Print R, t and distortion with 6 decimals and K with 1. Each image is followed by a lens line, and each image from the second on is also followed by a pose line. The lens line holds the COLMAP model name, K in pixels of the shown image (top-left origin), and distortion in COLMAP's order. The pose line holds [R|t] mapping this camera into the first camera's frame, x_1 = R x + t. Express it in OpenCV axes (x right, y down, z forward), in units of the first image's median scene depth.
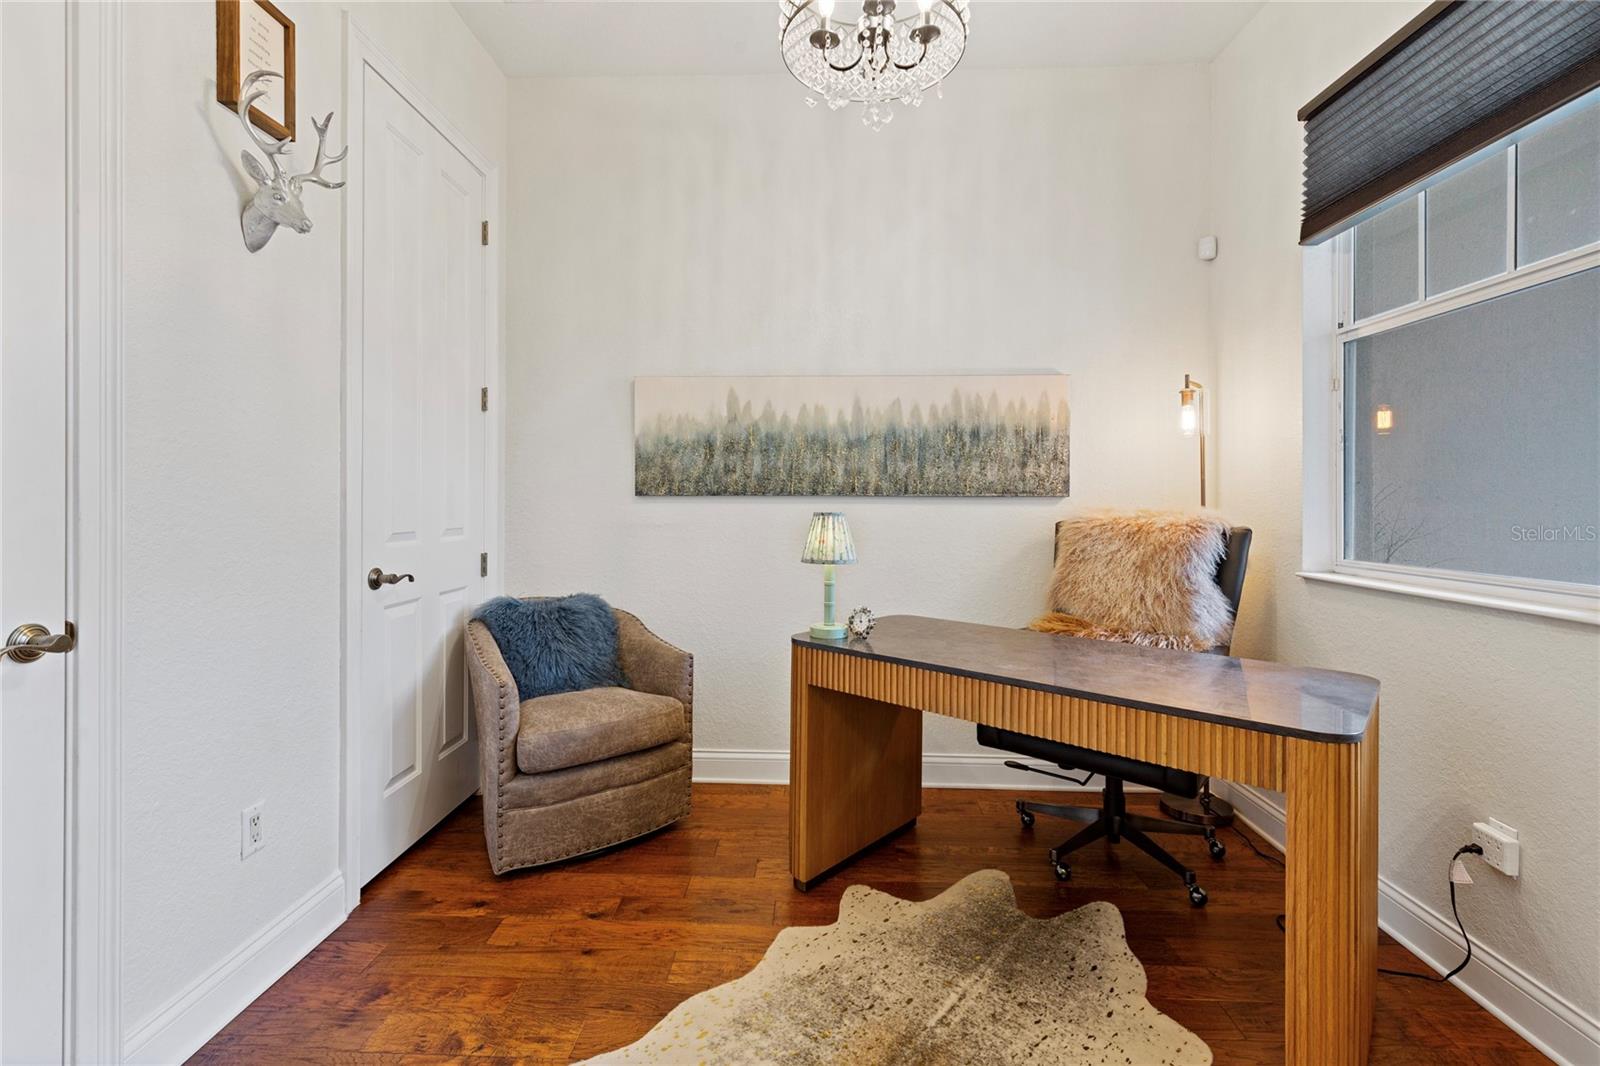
lens RADIAL K [[732.7, 0, 803.0], [0, 732.7, 502.1], [0, 0, 1]] dist [0.003856, 0.000771]
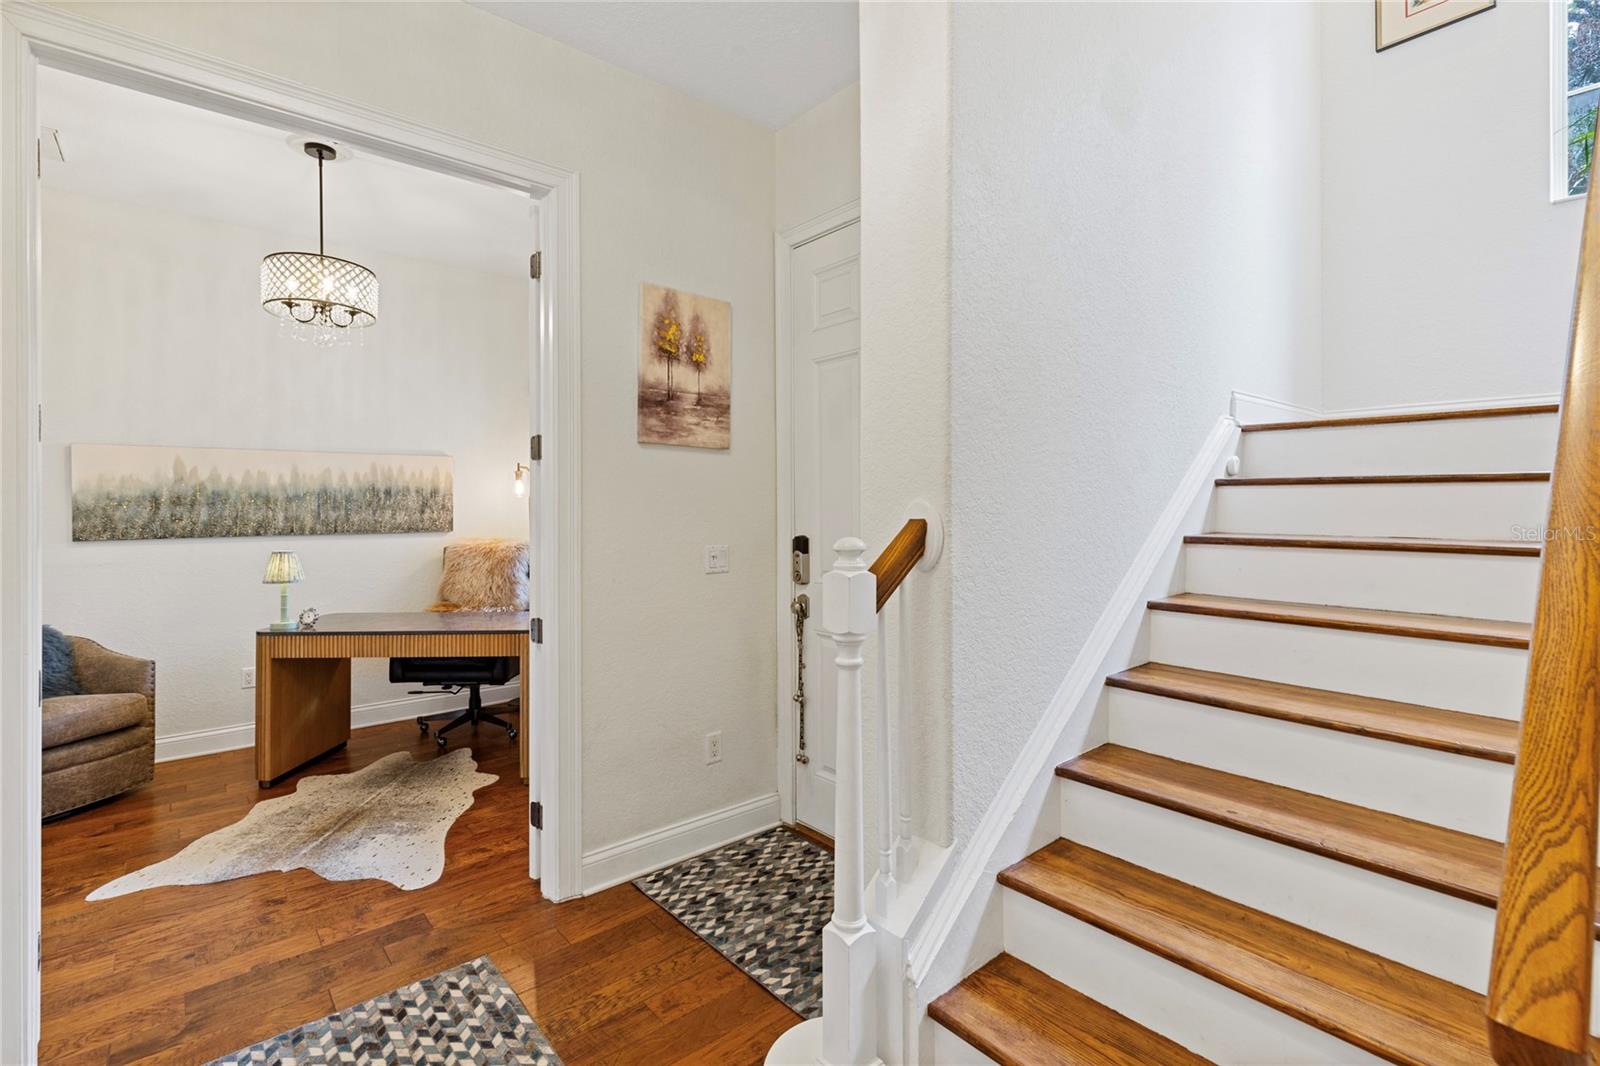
lens RADIAL K [[732.7, 0, 803.0], [0, 732.7, 502.1], [0, 0, 1]] dist [0.003856, 0.000771]
pose [[0.743824, -0.006505, 0.668344, -0.149372], [0.011547, 0.999928, -0.003119, -0.058269], [-0.668276, 0.010037, 0.743846, -0.742264]]
